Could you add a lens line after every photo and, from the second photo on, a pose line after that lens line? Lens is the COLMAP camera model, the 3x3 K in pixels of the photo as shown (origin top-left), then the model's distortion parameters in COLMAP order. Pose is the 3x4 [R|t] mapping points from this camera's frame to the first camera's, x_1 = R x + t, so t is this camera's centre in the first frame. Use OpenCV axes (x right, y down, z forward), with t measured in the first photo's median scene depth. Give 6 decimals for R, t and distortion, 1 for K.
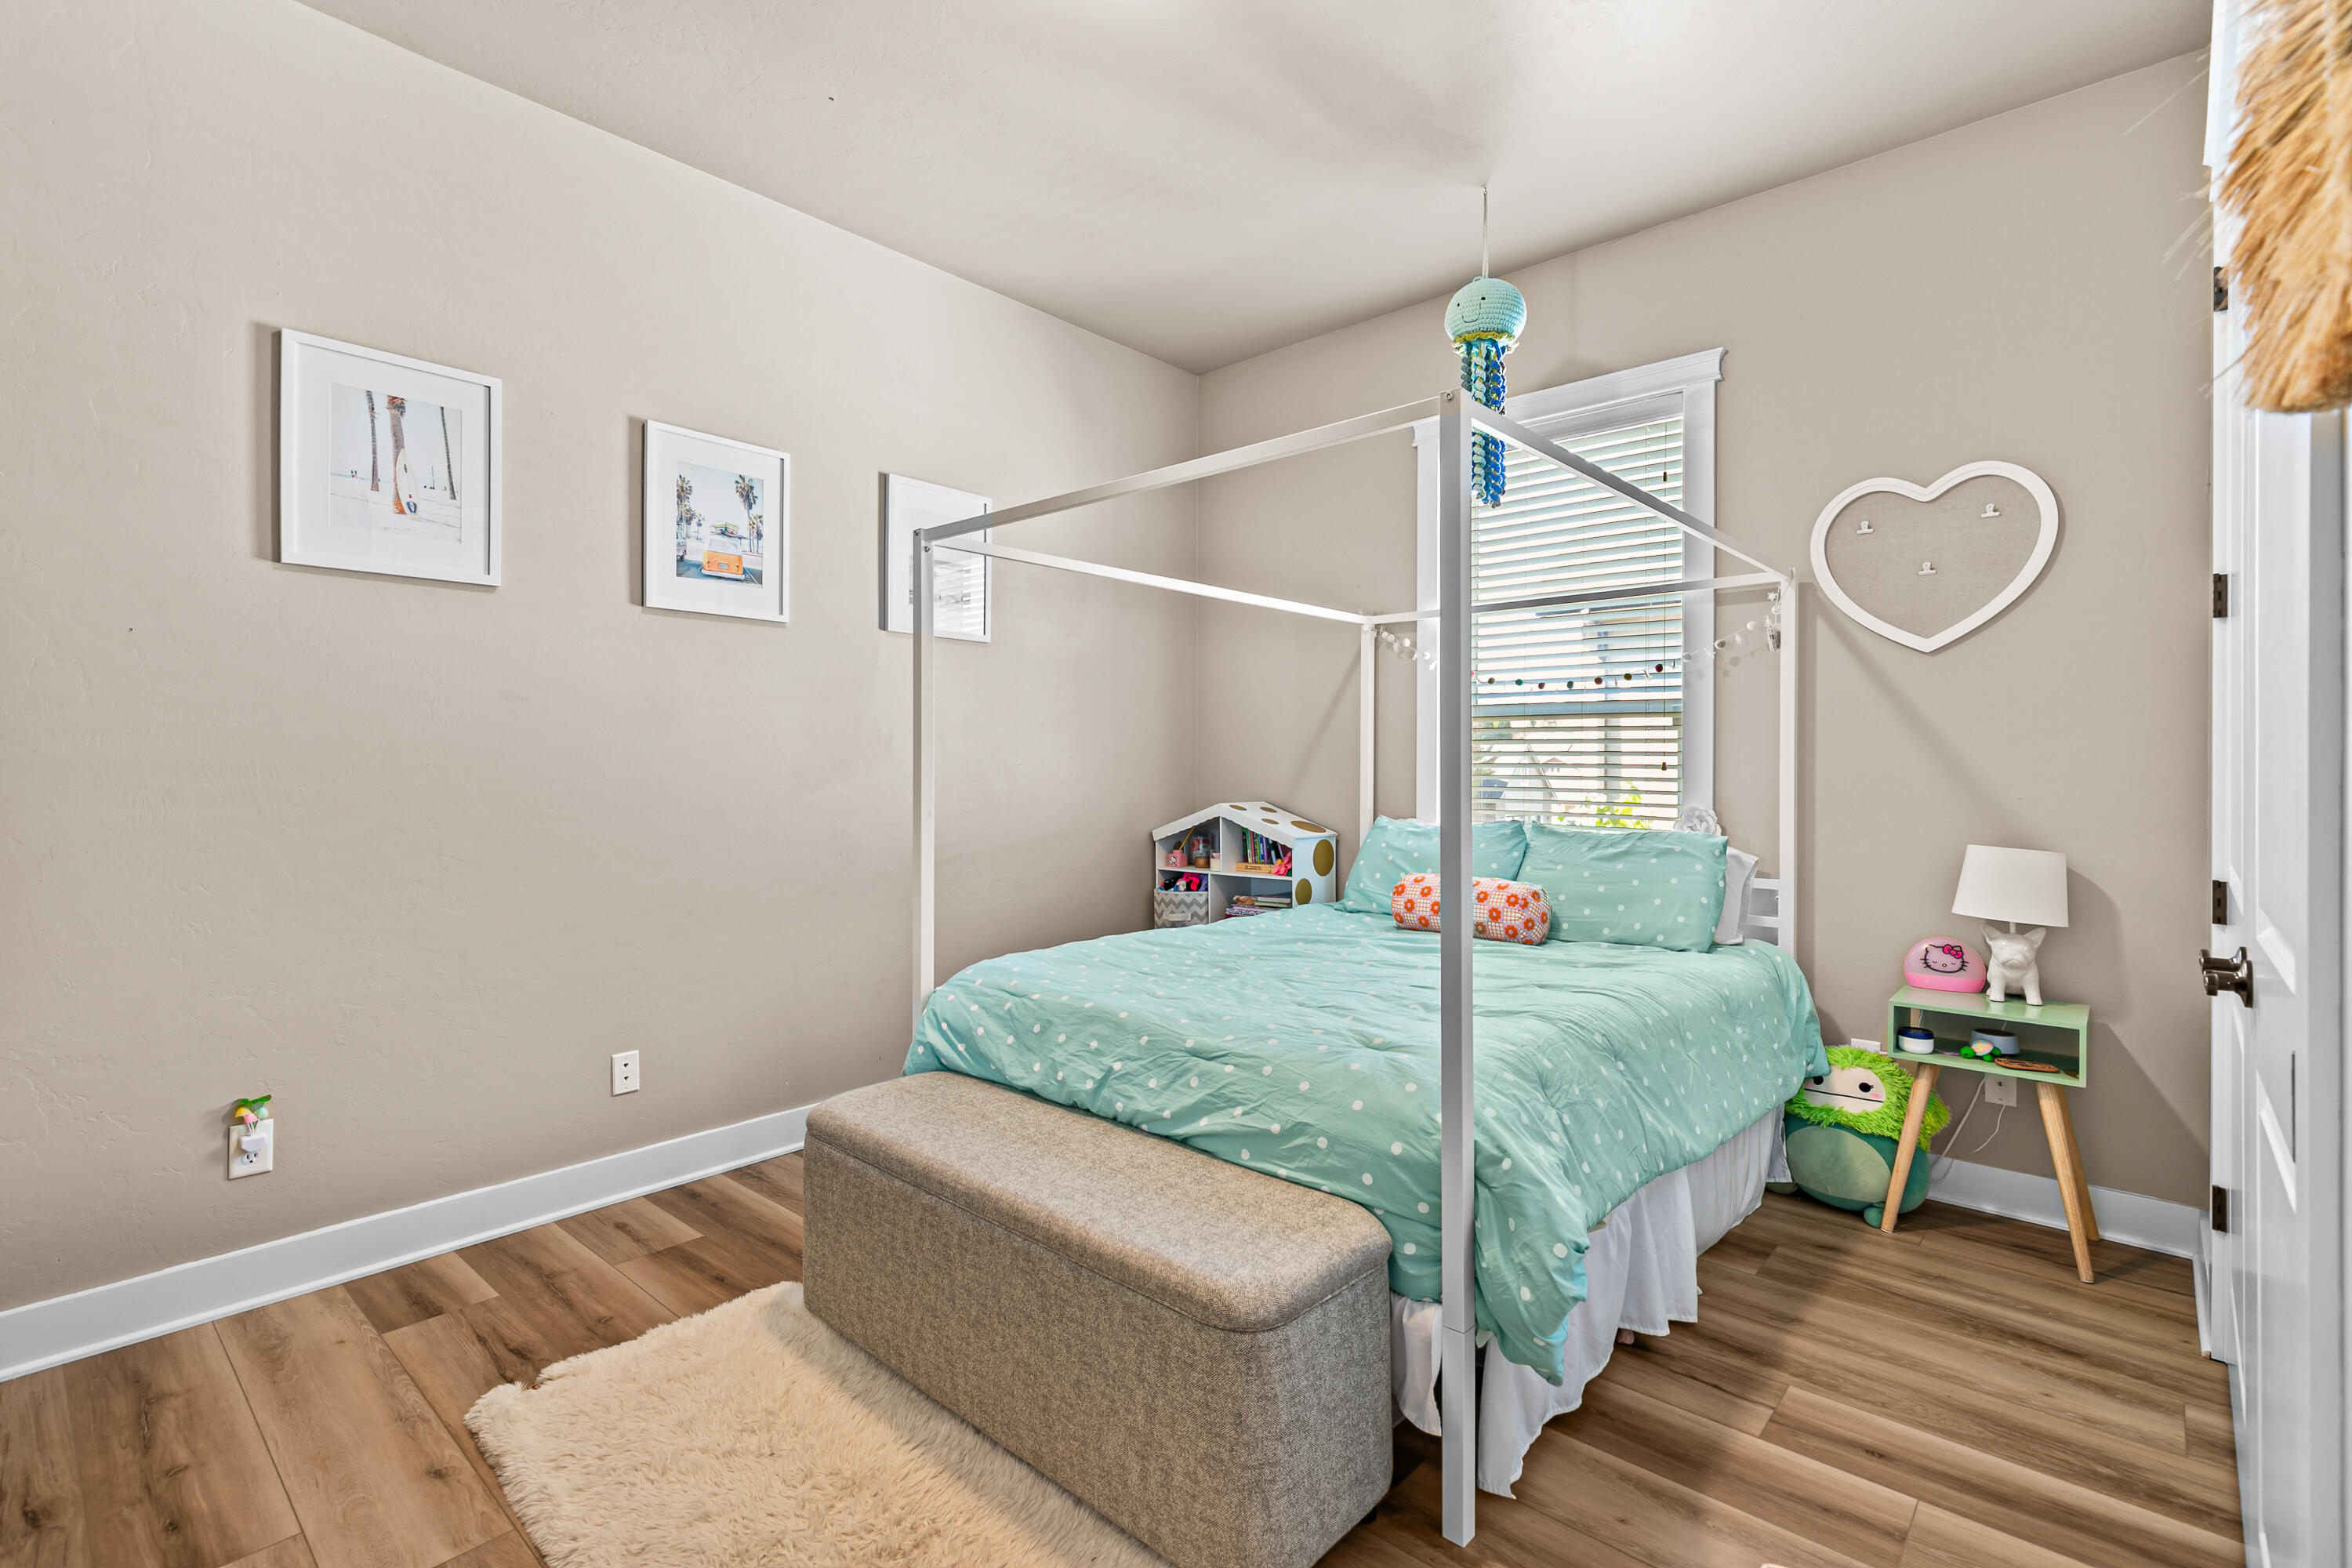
lens RADIAL K [[1071.5, 0, 1181.4], [0, 1071.5, 773.8], [0, 0, 1]] dist [0.010915, -0.000237]
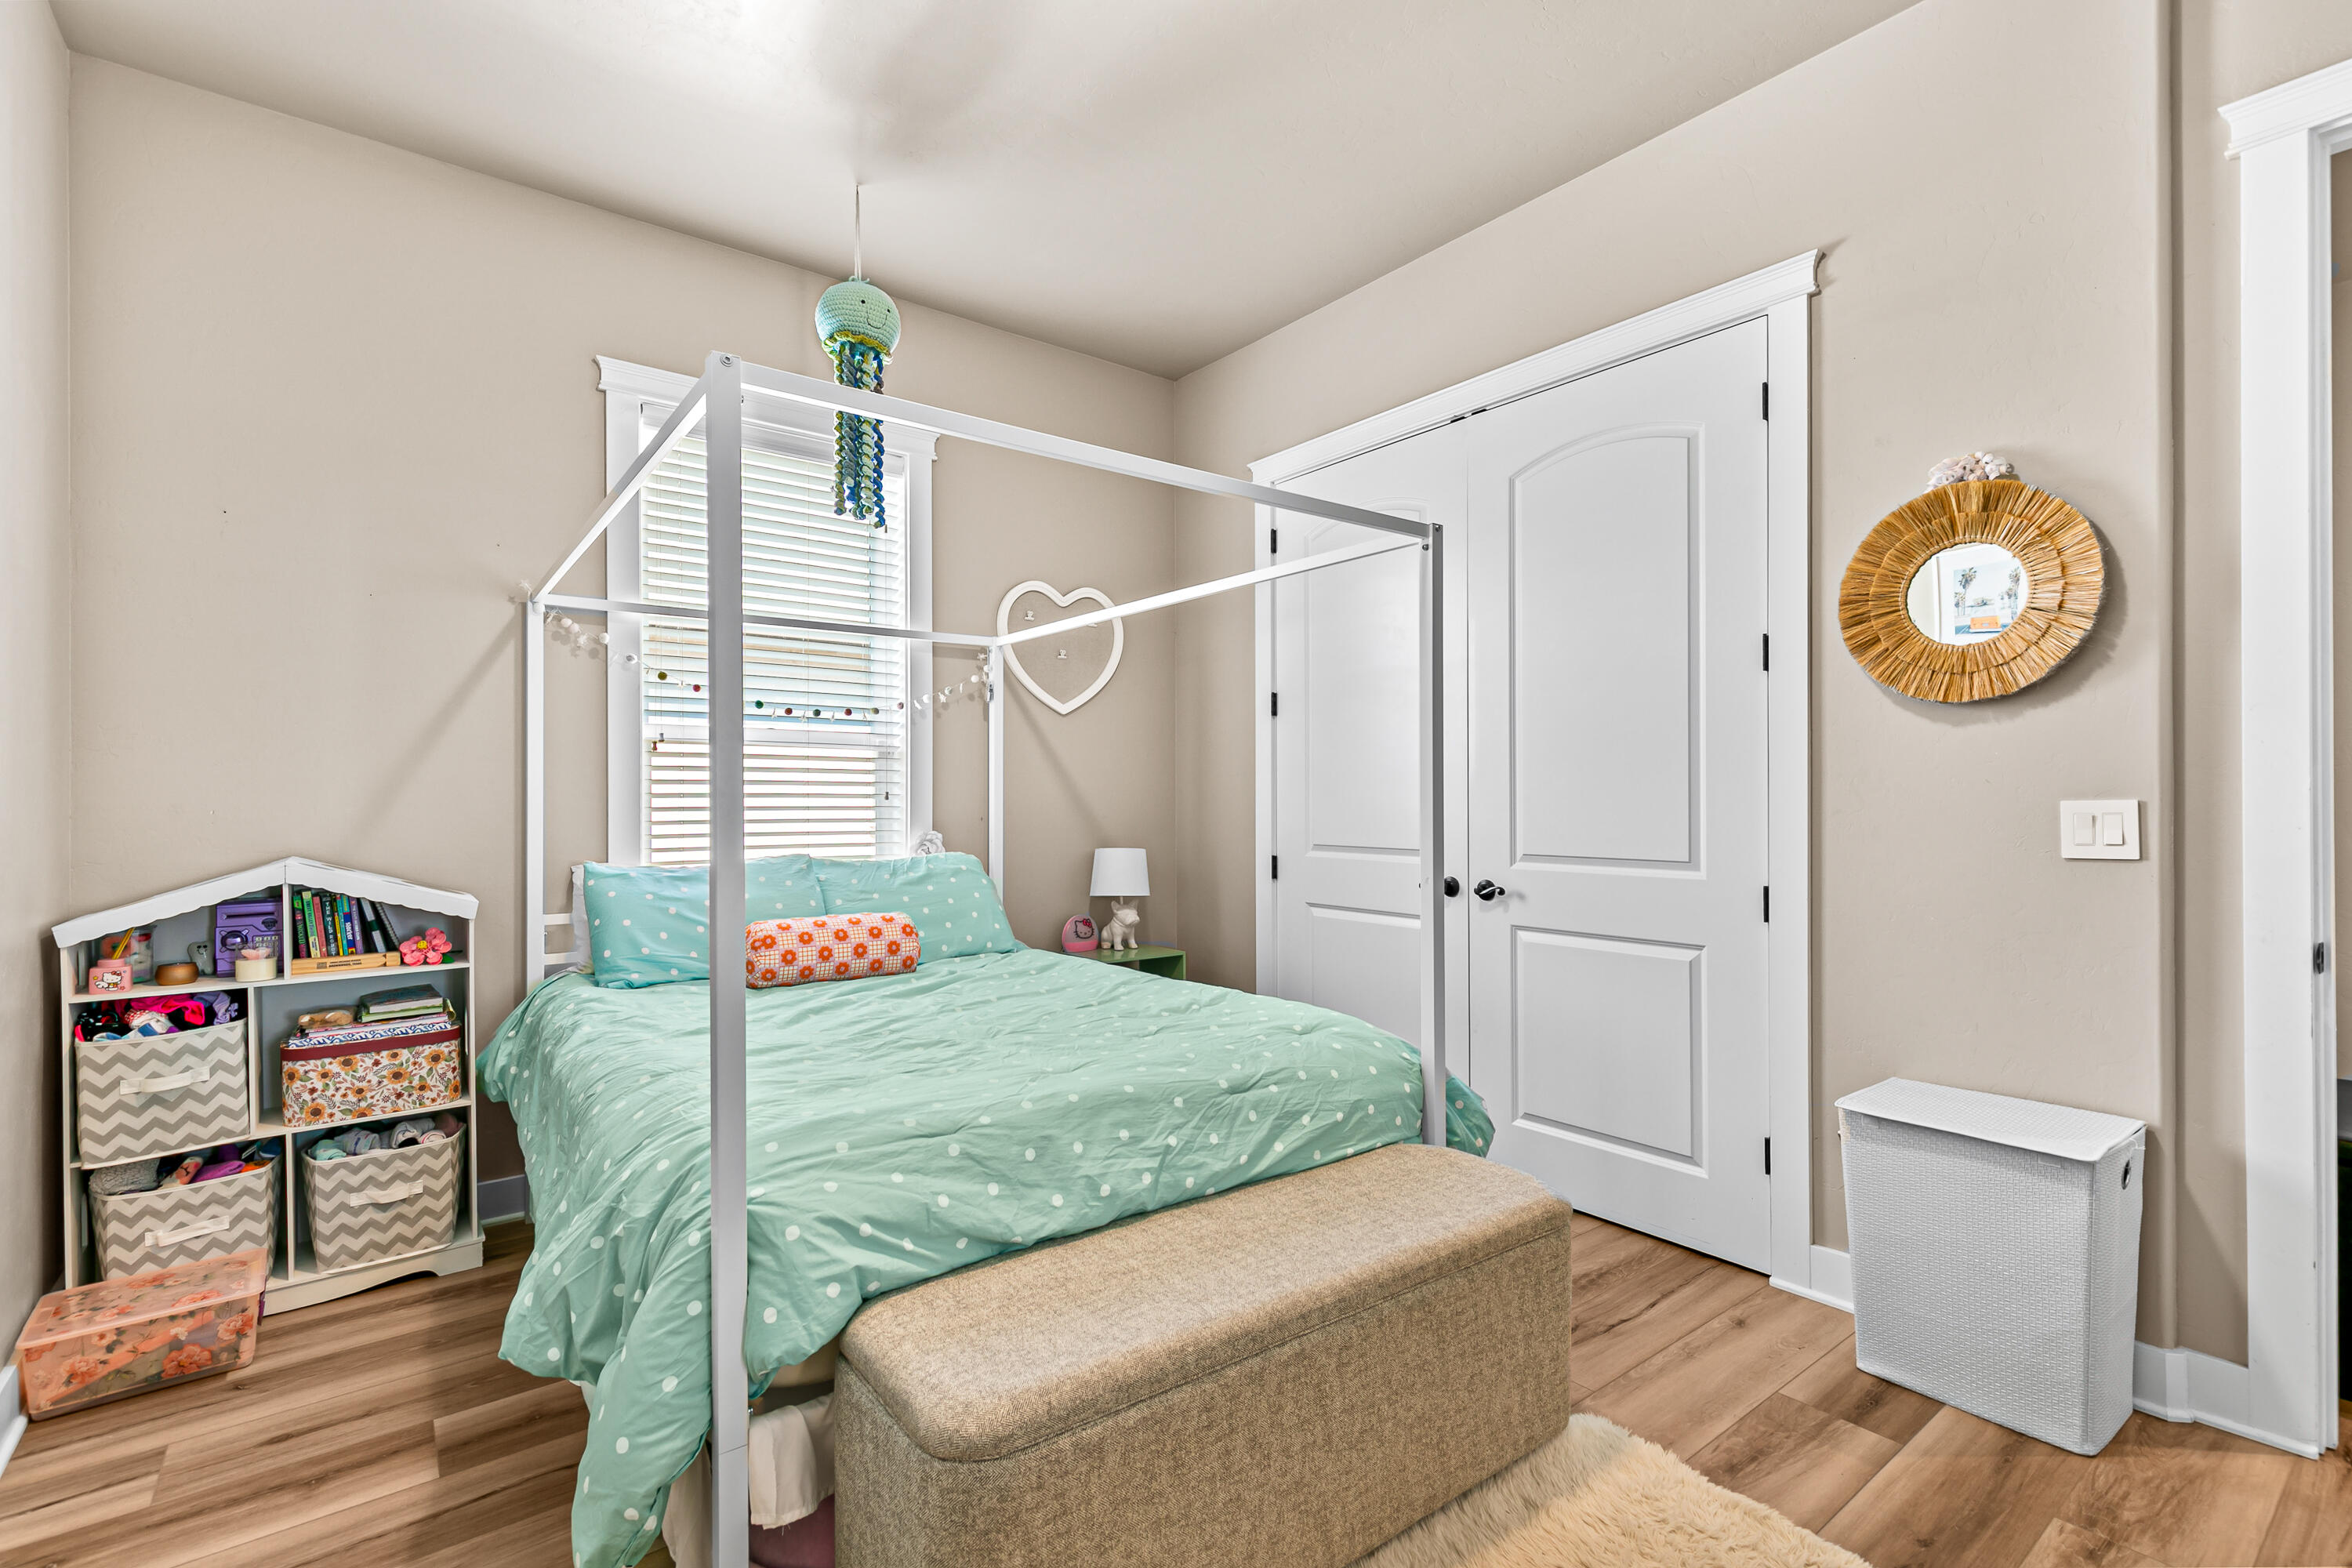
lens RADIAL K [[1071.5, 0, 1183.3], [0, 1071.5, 792.1], [0, 0, 1]] dist [0.010915, -0.000237]
pose [[0.176421, 0.001726, 0.984313, -0.841838], [0.010559, 0.999938, -0.003646, -0.005236], [-0.984258, 0.011036, 0.176392, 0.772337]]
